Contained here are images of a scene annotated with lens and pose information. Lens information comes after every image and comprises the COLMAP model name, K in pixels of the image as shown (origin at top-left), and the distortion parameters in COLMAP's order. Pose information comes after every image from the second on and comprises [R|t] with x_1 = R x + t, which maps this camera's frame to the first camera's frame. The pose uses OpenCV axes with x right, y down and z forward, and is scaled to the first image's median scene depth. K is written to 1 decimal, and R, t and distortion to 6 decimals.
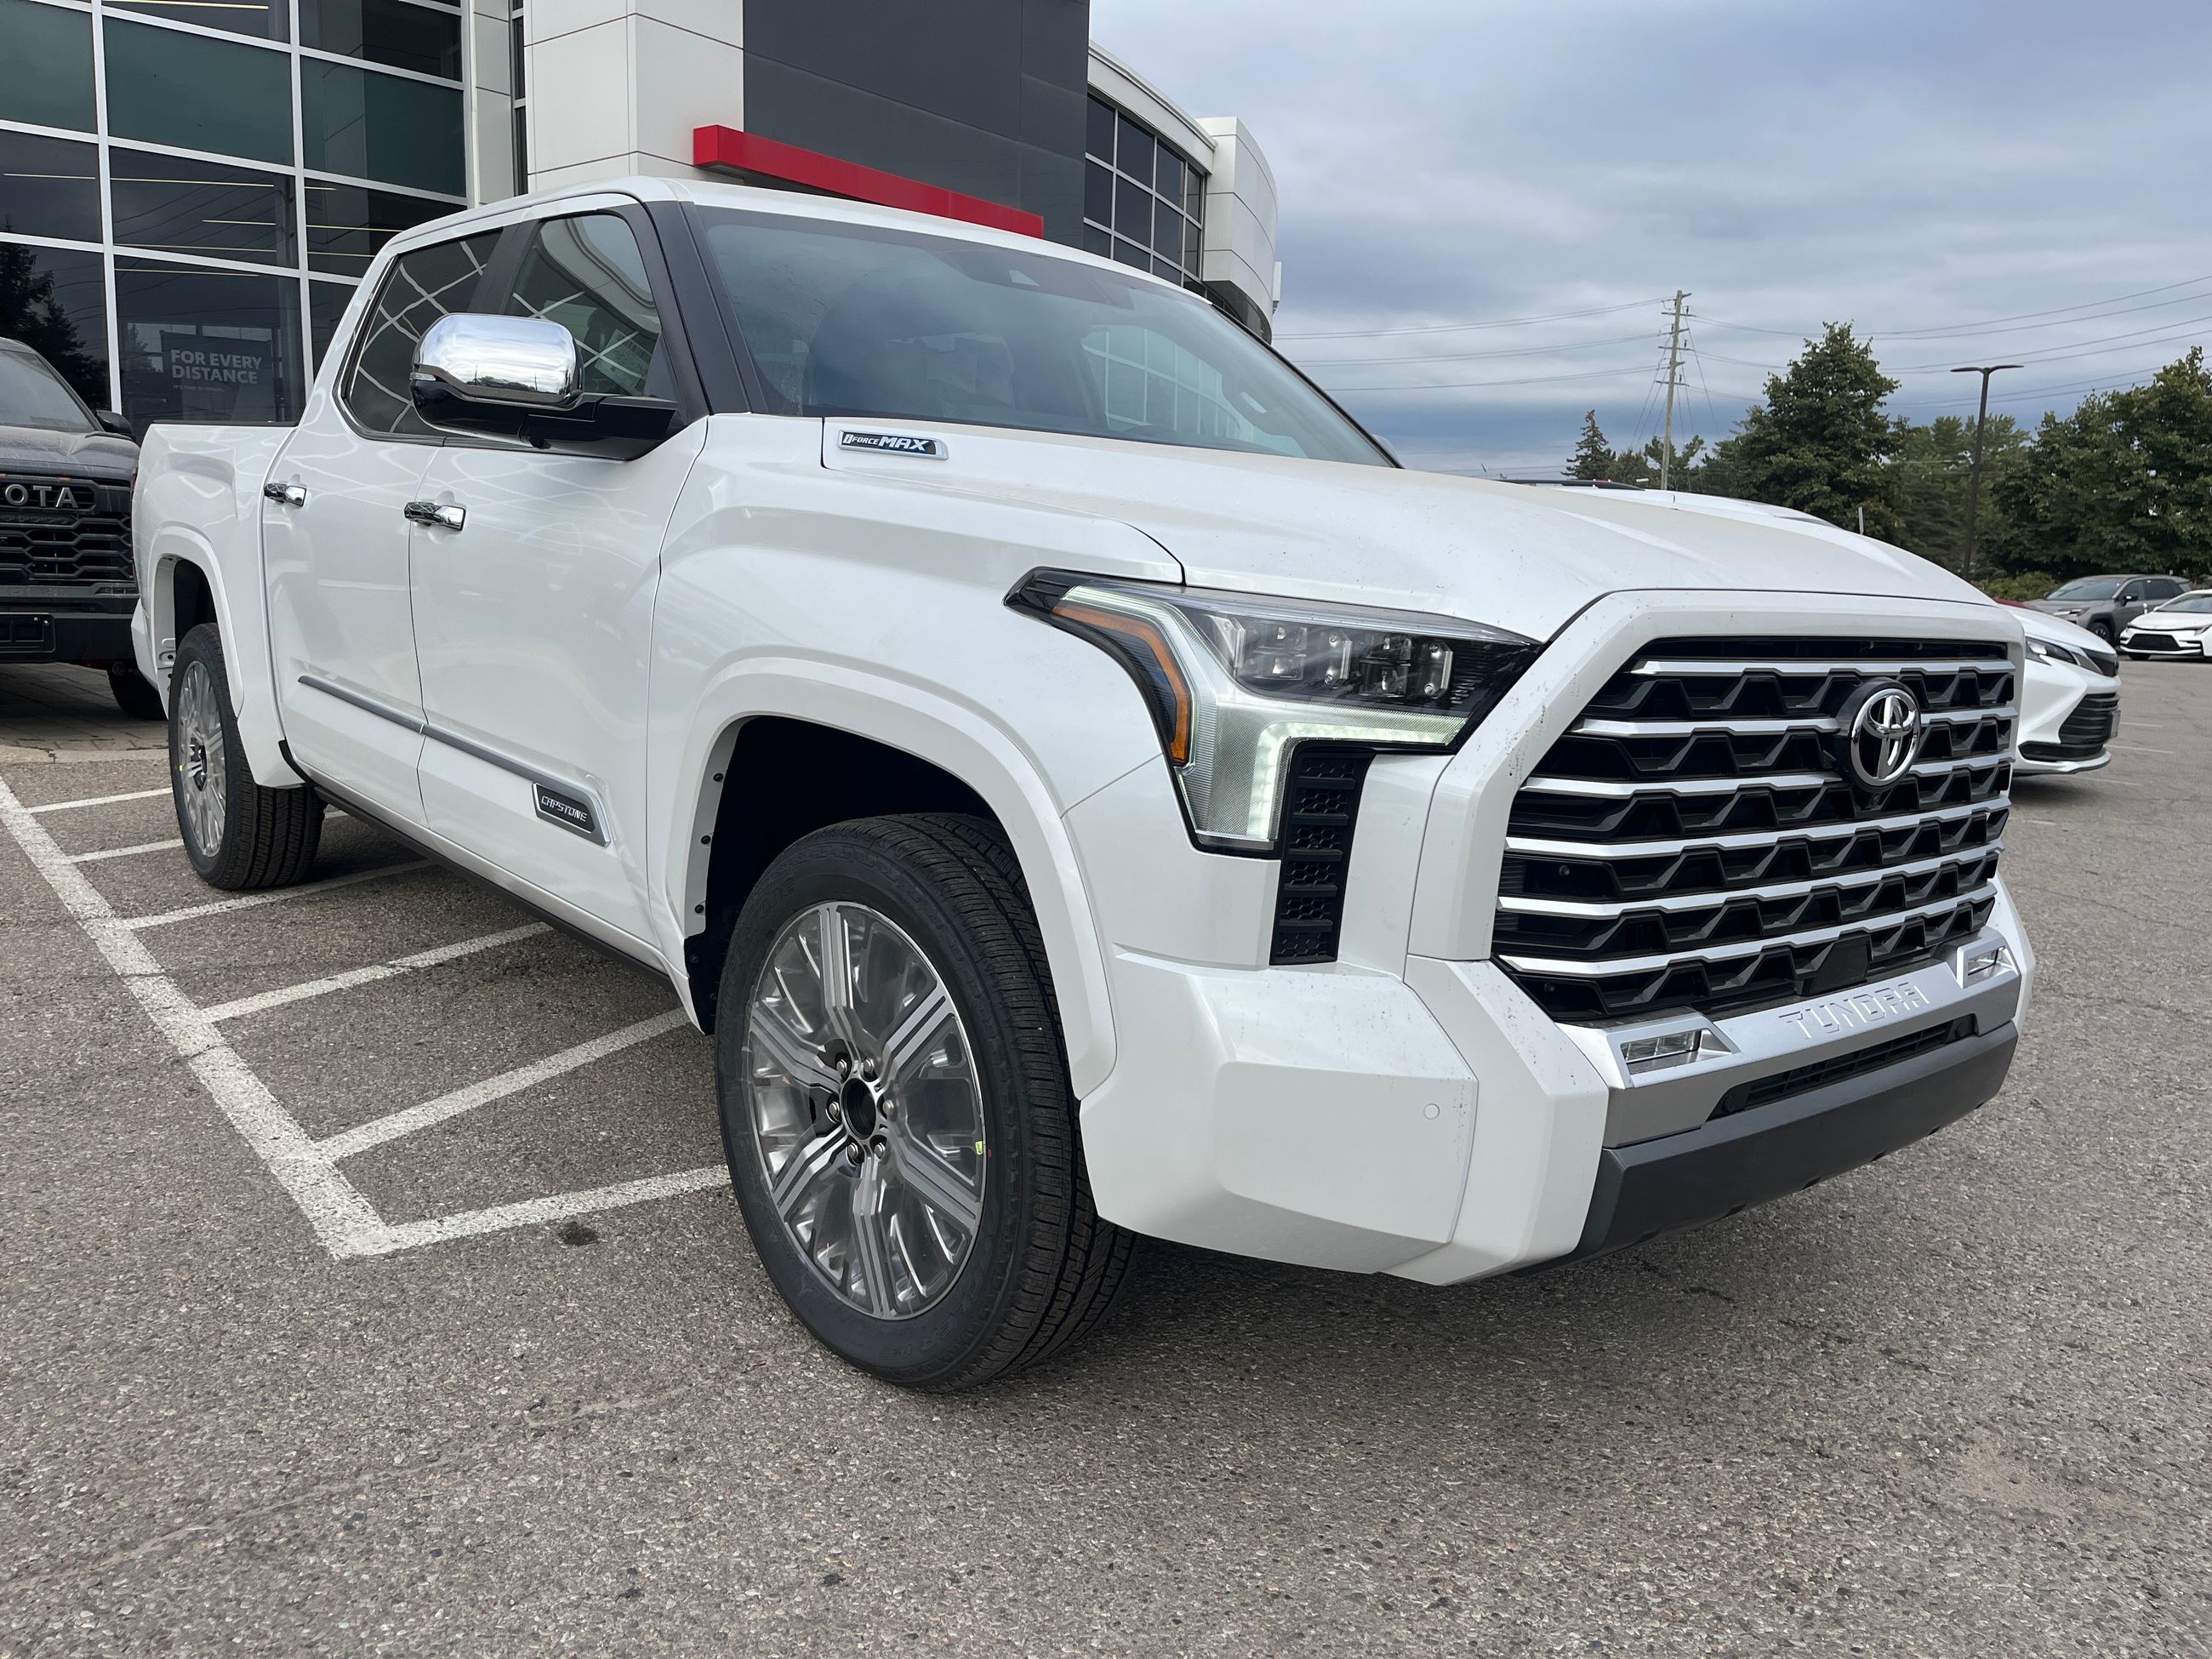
lens RADIAL K [[1763.3, 0, 1114.7], [0, 1763.3, 869.1], [0, 0, 1]] dist [0.073487, -0.145228]
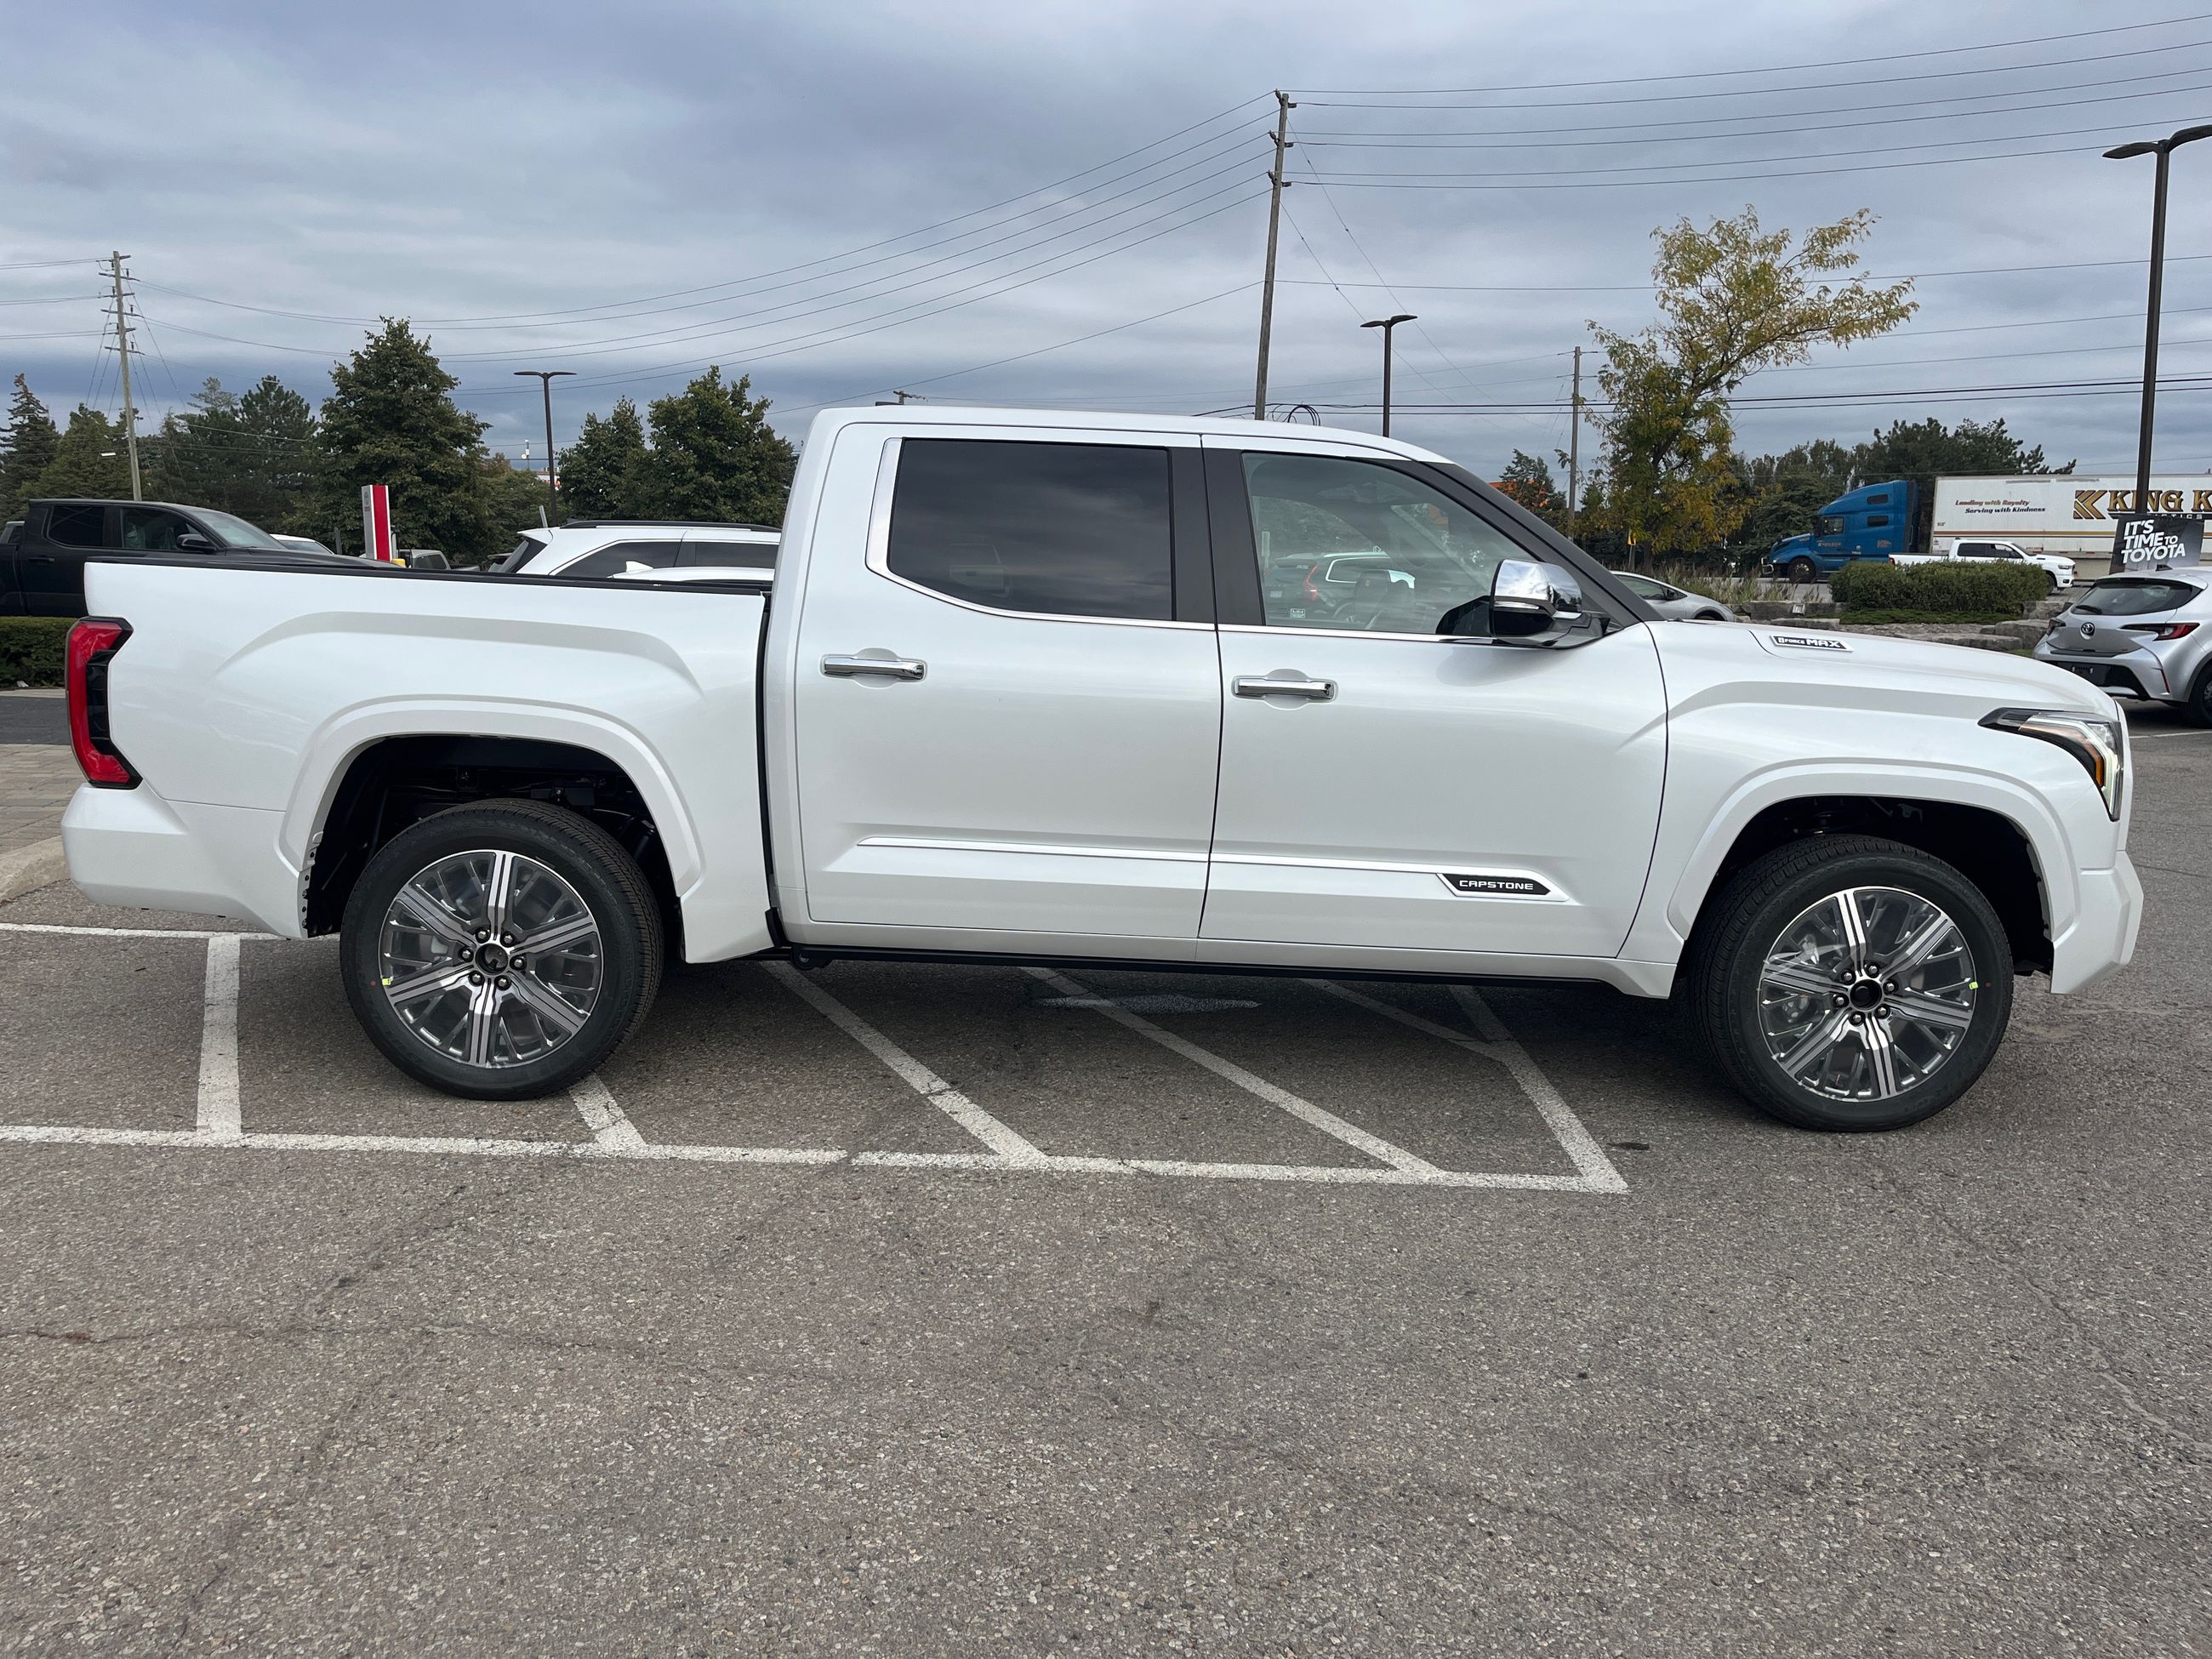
lens RADIAL K [[1710.7, 0, 1179.2], [0, 1710.7, 835.2], [0, 0, 1]] dist [0.104655, -0.111928]
pose [[0.603152, -0.155985, 0.782226, -0.161433], [0.149997, 0.985376, 0.080837, -0.023546], [-0.783396, 0.068575, 0.617729, 0.033782]]
